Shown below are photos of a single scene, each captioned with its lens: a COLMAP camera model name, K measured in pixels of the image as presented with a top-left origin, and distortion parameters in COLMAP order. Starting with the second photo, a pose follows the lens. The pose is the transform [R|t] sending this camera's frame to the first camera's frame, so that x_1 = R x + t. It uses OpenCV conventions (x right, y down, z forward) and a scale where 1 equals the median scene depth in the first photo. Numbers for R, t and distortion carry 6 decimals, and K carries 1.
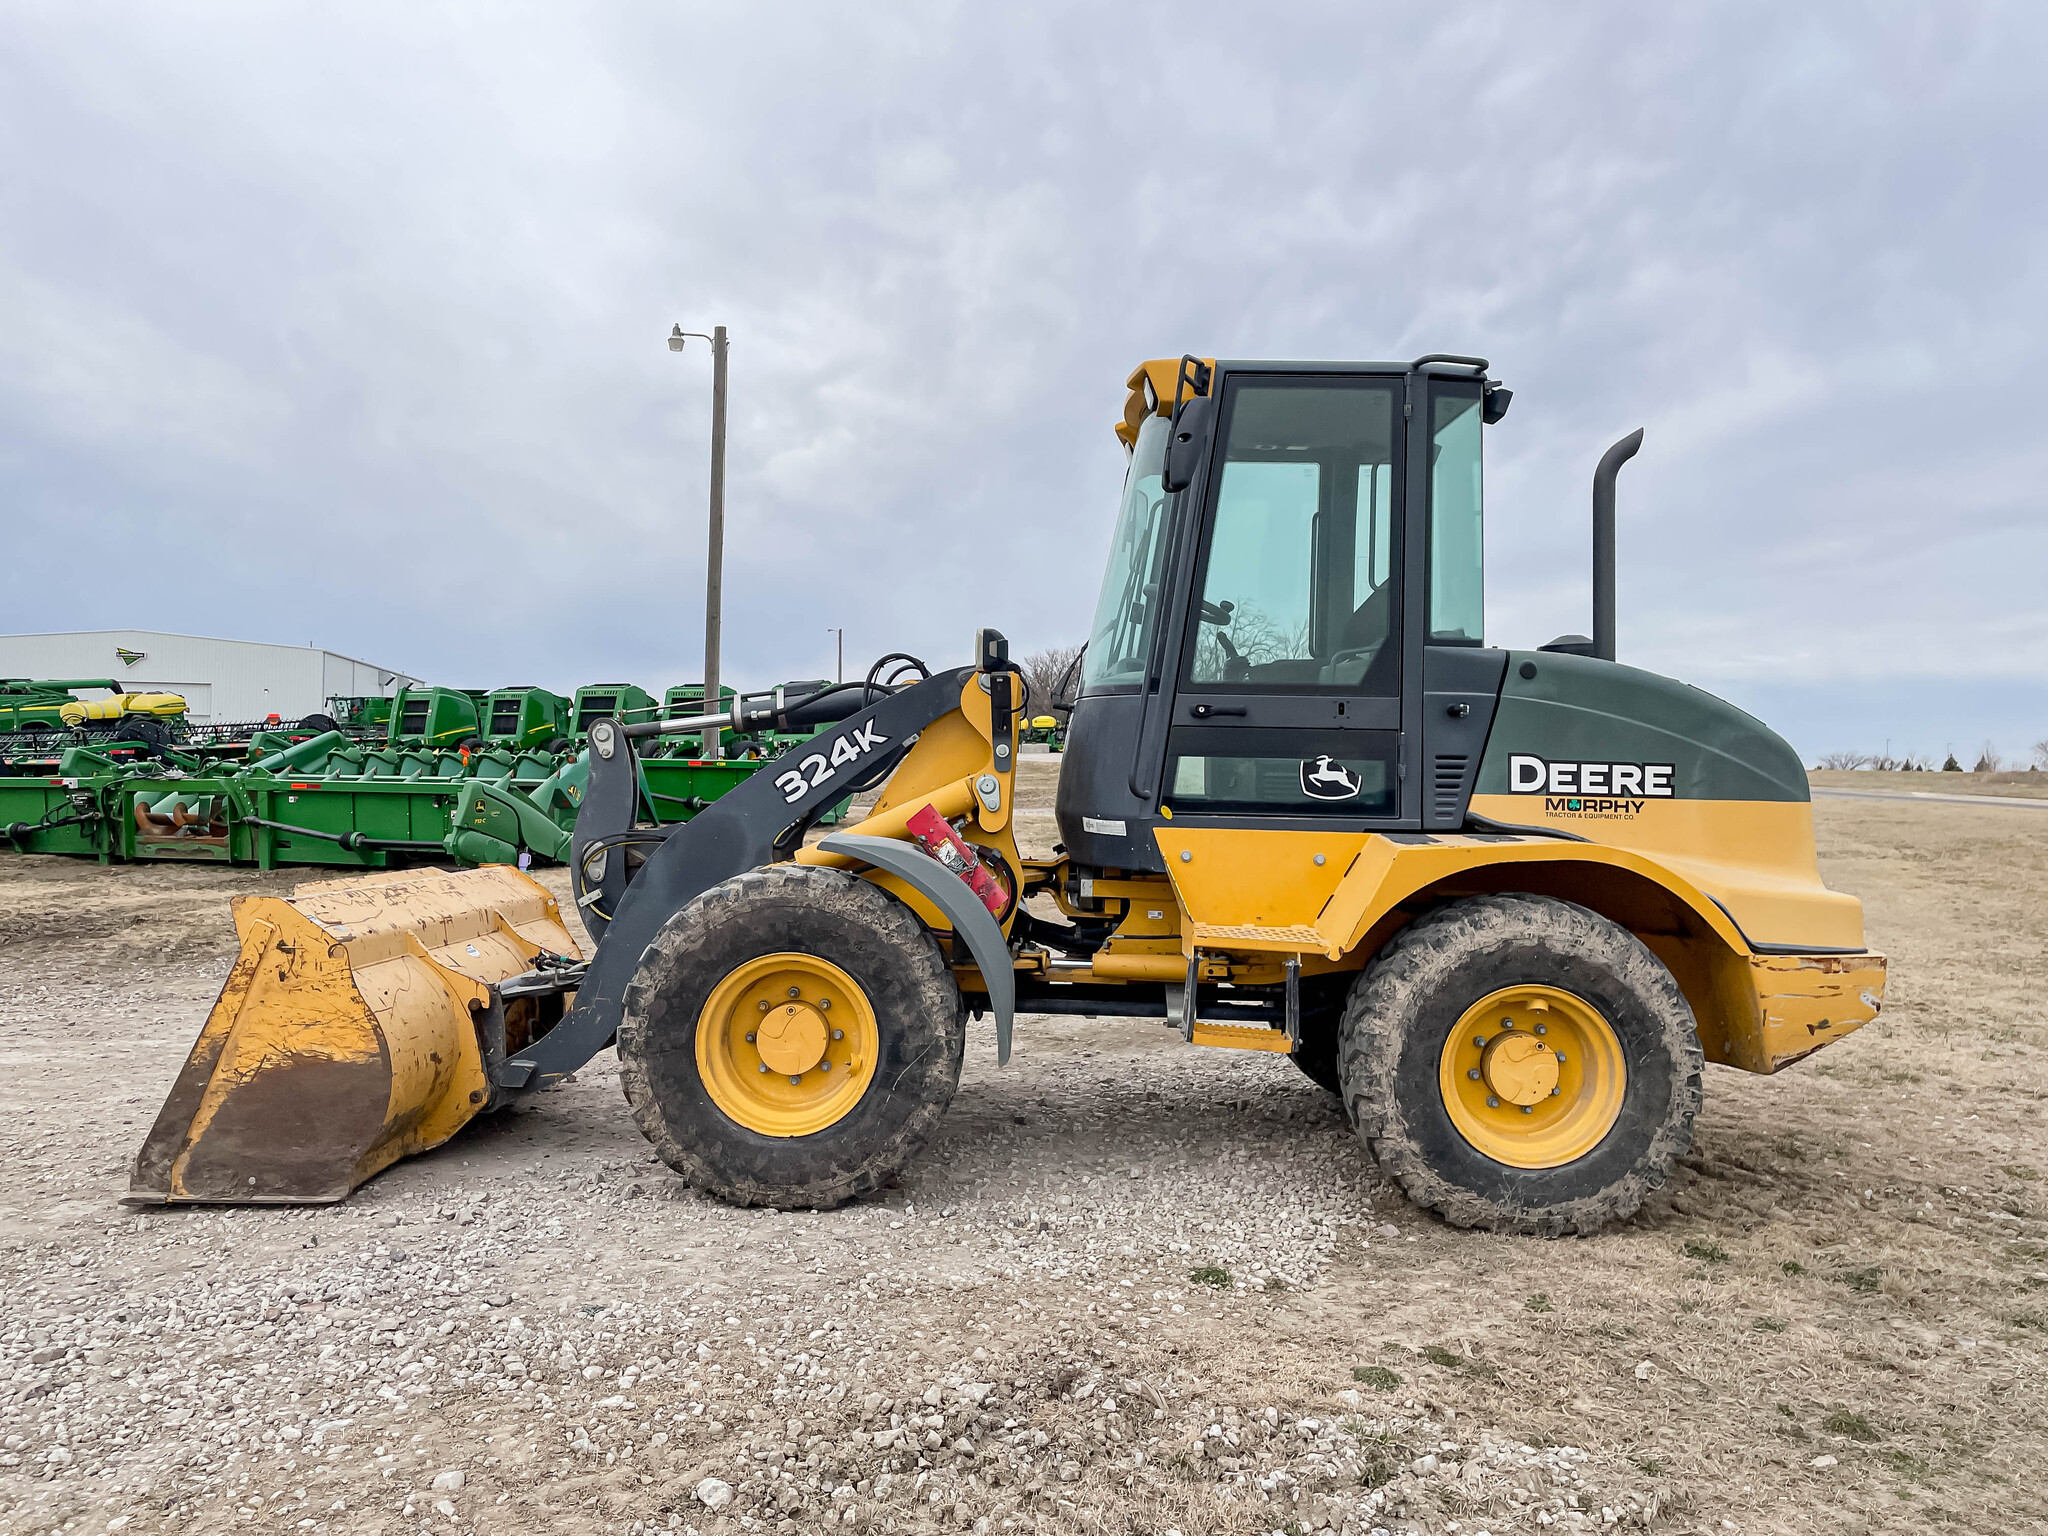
lens RADIAL K [[1541.8, 0, 1015.7], [0, 1541.8, 757.3], [0, 0, 1]] dist [0.096403, -0.122363]
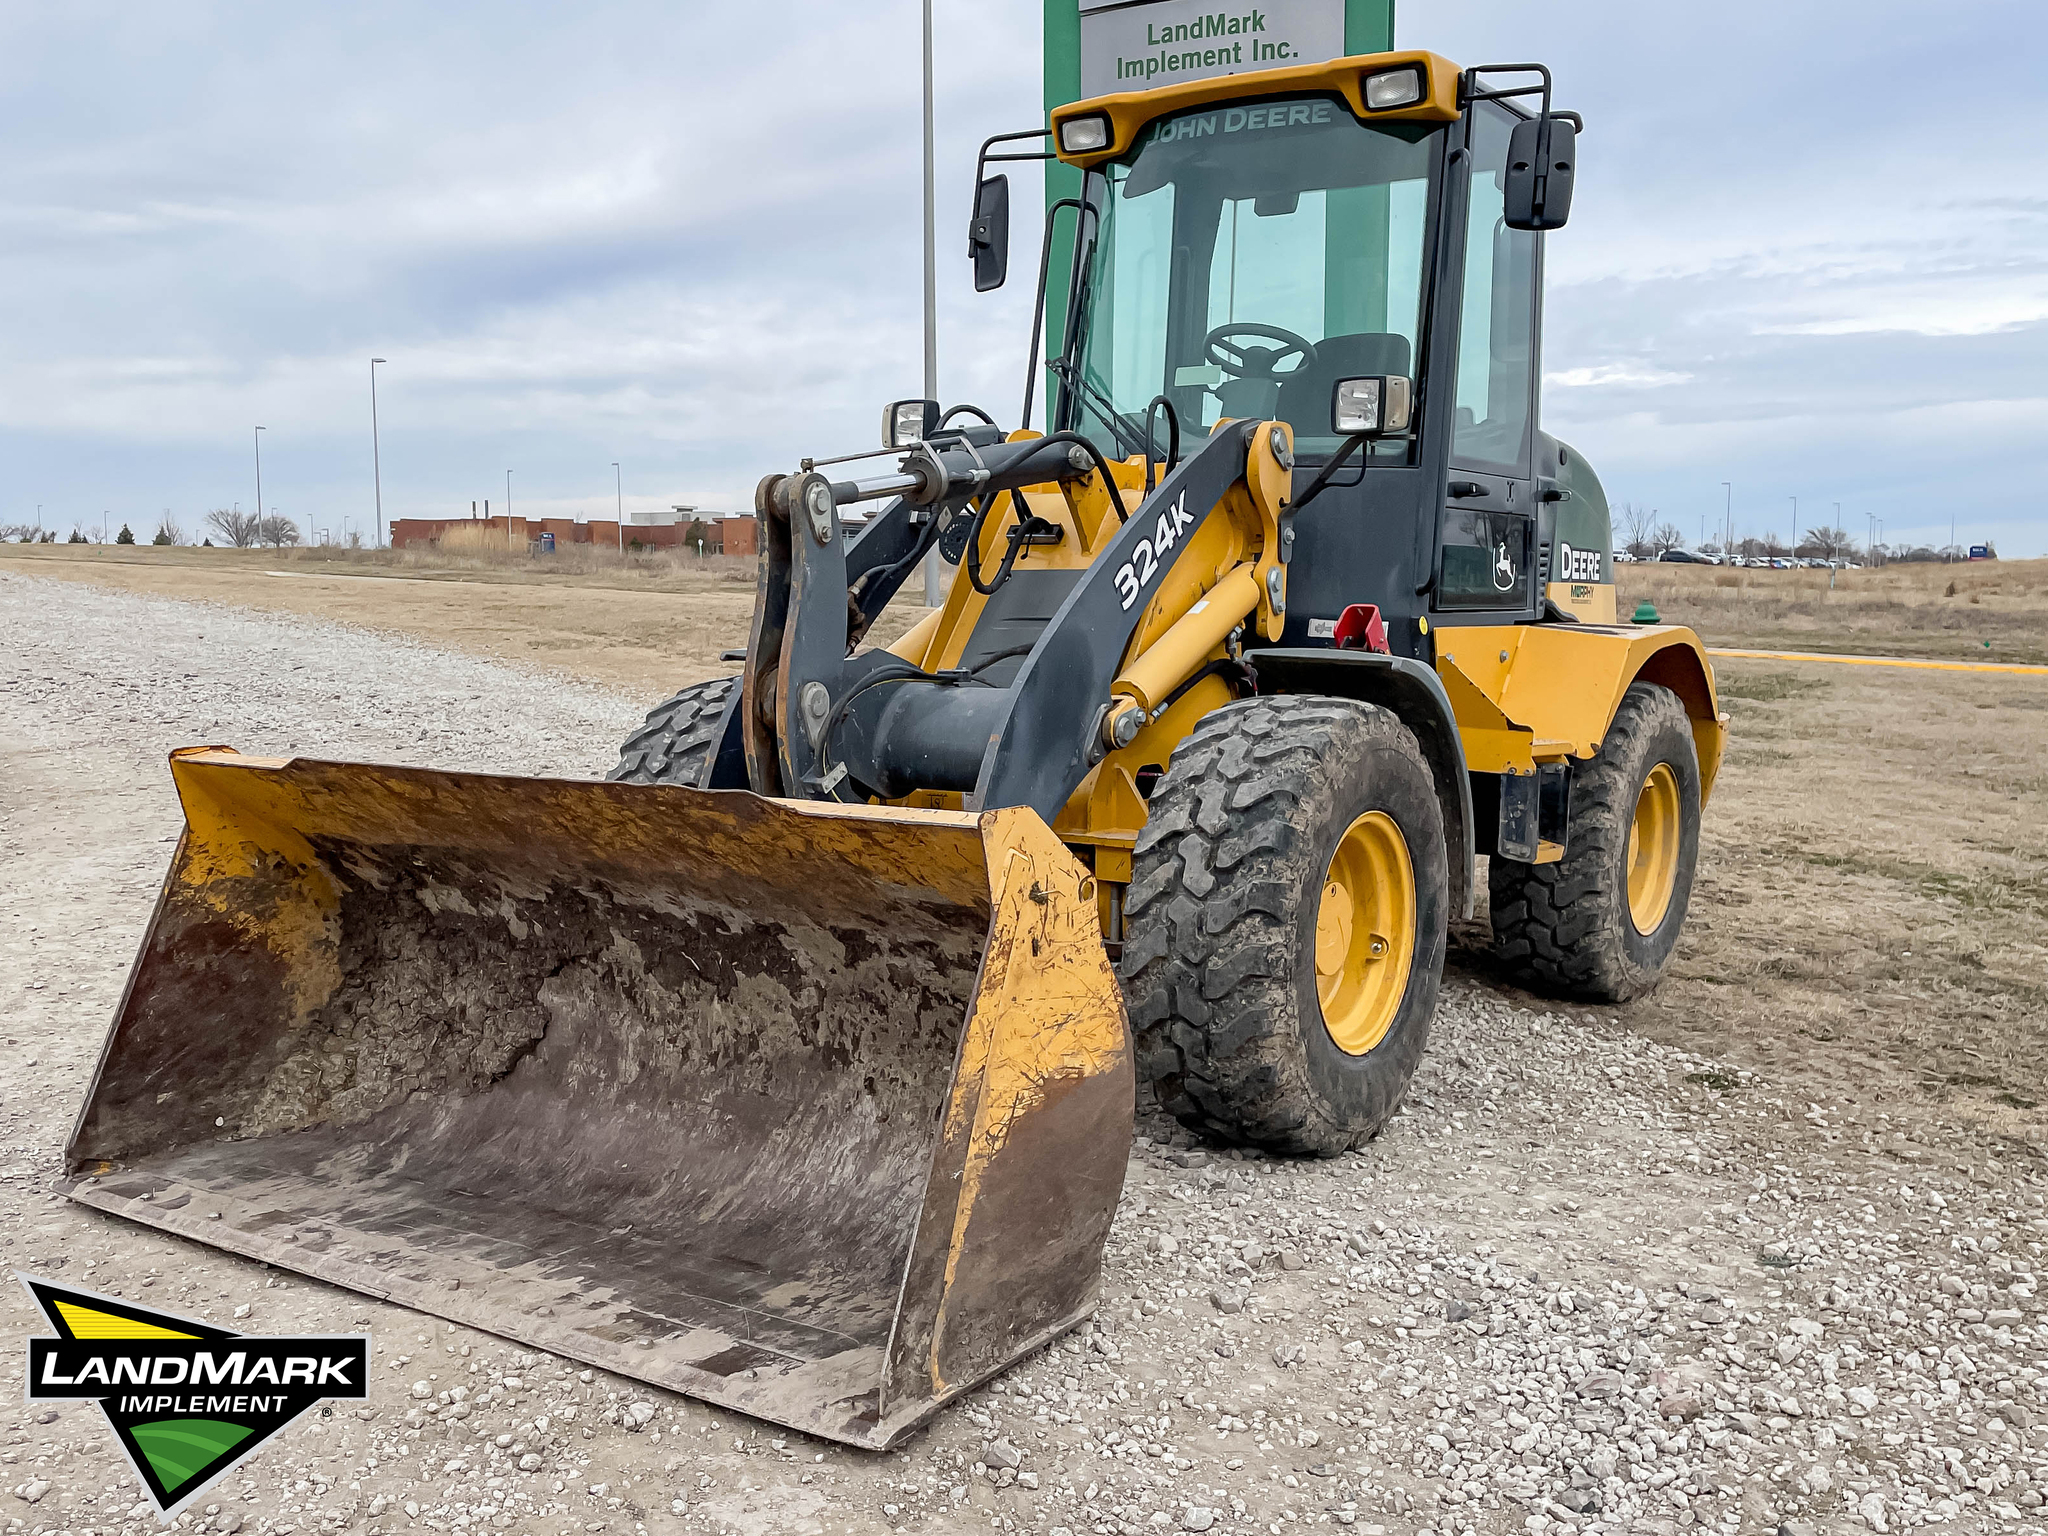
lens RADIAL K [[1952.8, 0, 970.6], [0, 1952.8, 768.4], [0, 0, 1]] dist [0.072829, 0.000000]
pose [[0.567521, -0.090487, 0.818372, -1.028707], [-0.009633, 0.993145, 0.116492, -0.001463], [-0.823303, -0.073995, 0.562759, 0.635571]]
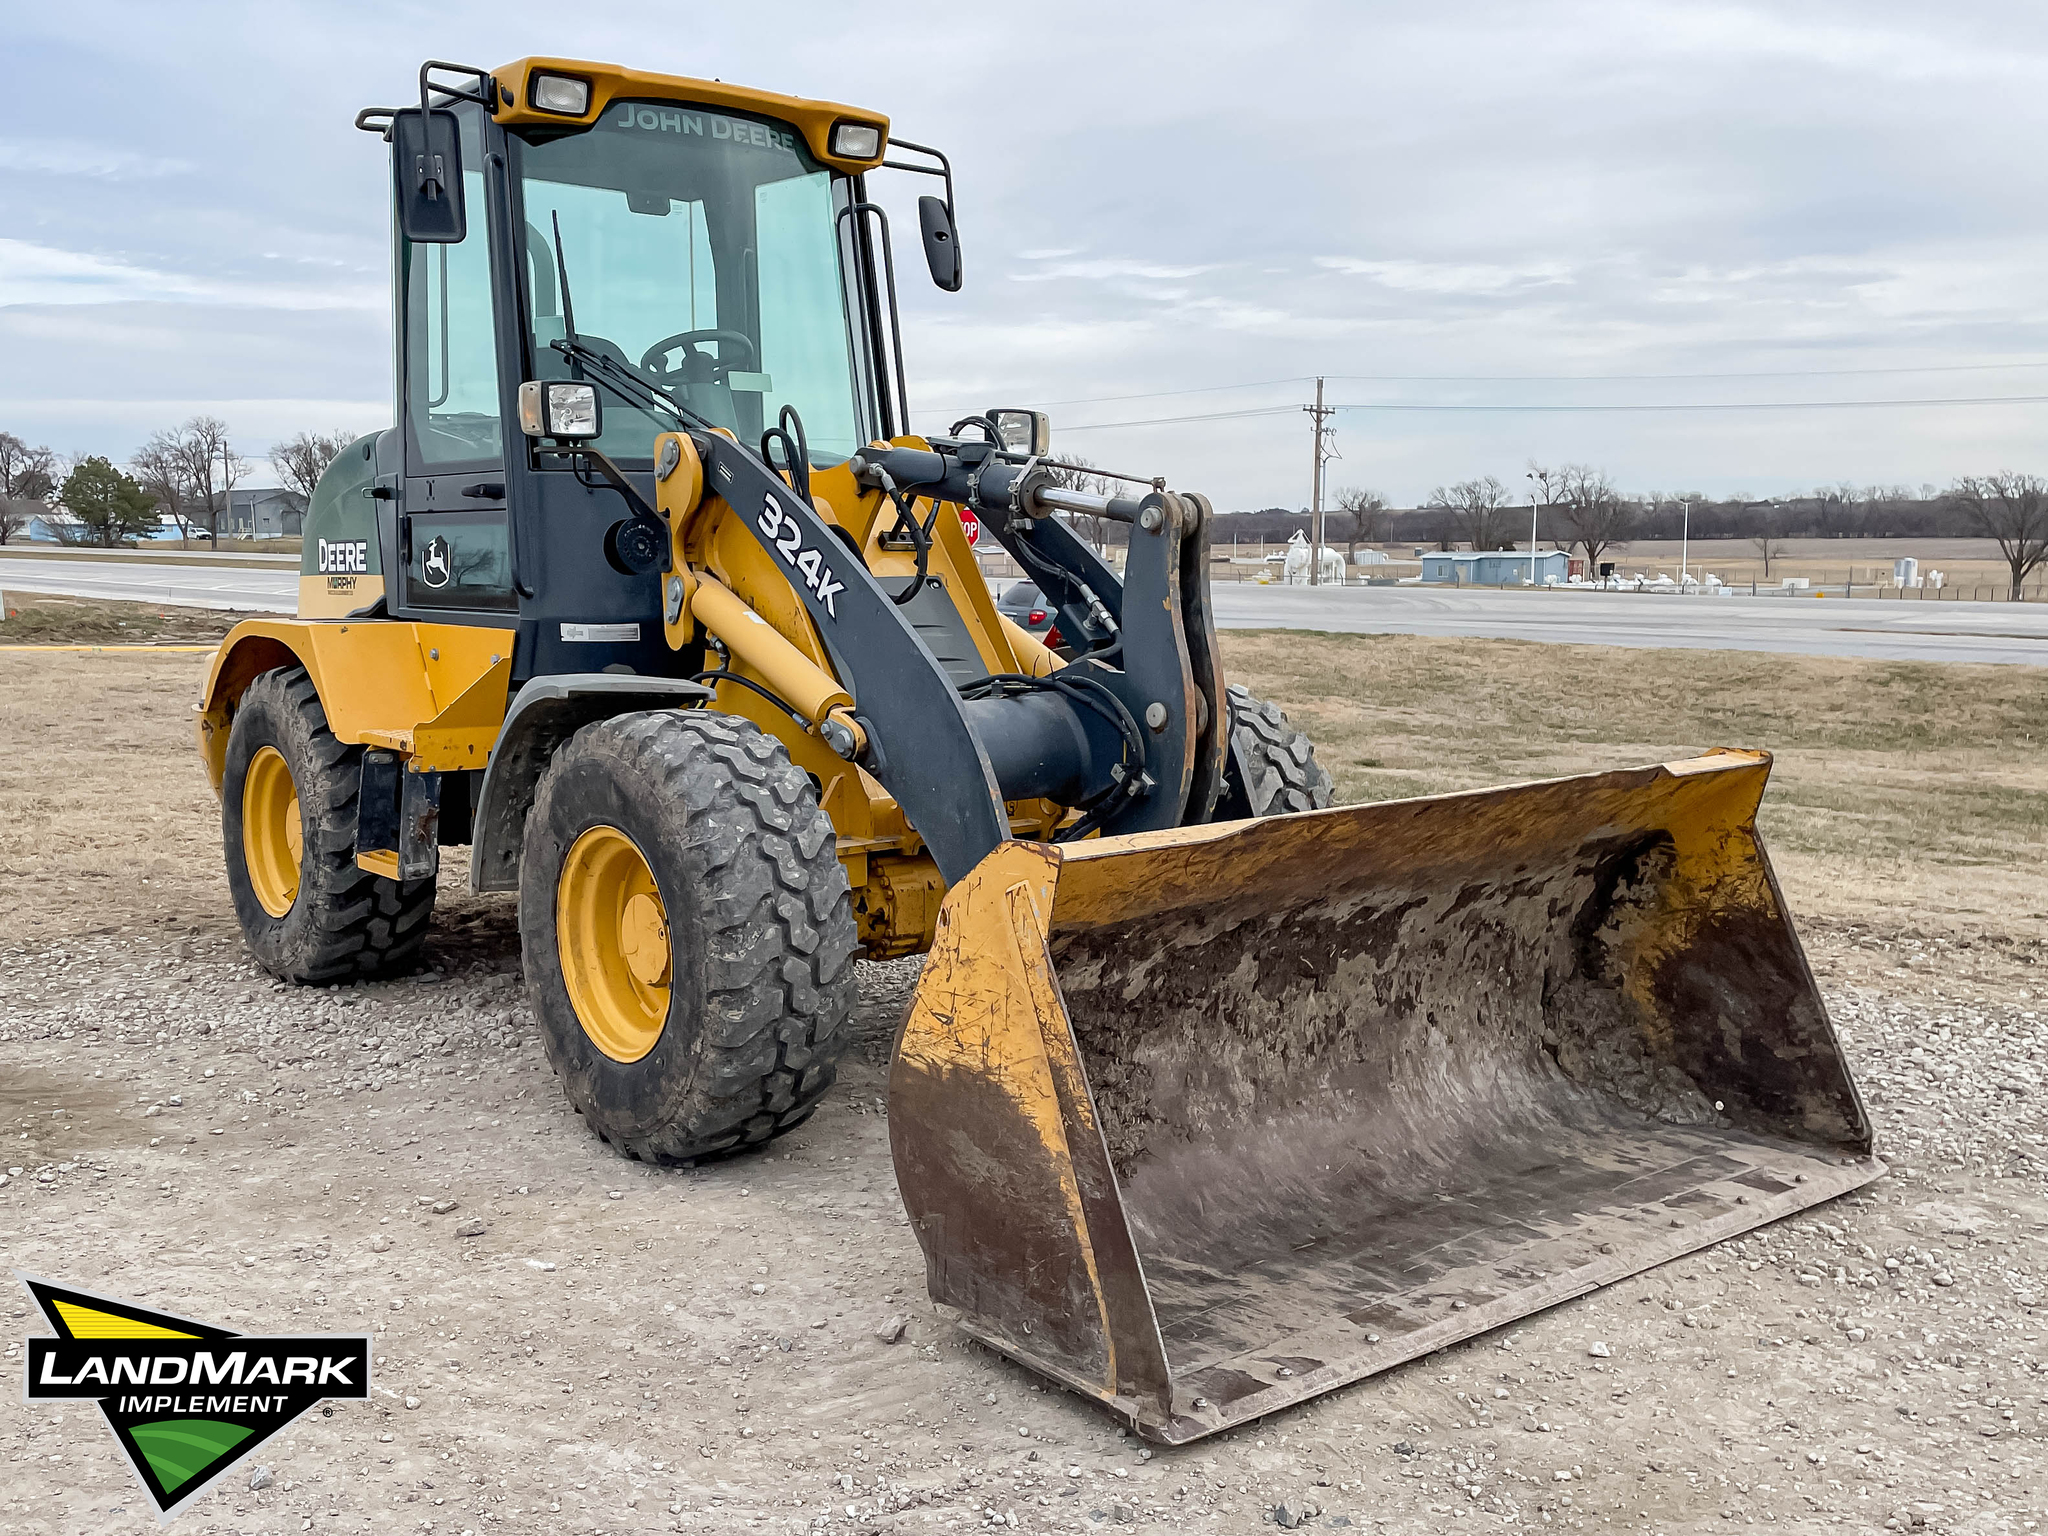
lens RADIAL K [[1952.8, 0, 914.3], [0, 1952.8, 802.7], [0, 0, 1]] dist [0.072829, 0.000000]
pose [[-0.602388, -0.115644, 0.789781, -1.000279], [-0.015816, 0.990984, 0.133042, -0.006174], [-0.798046, 0.067652, -0.598786, 1.832367]]
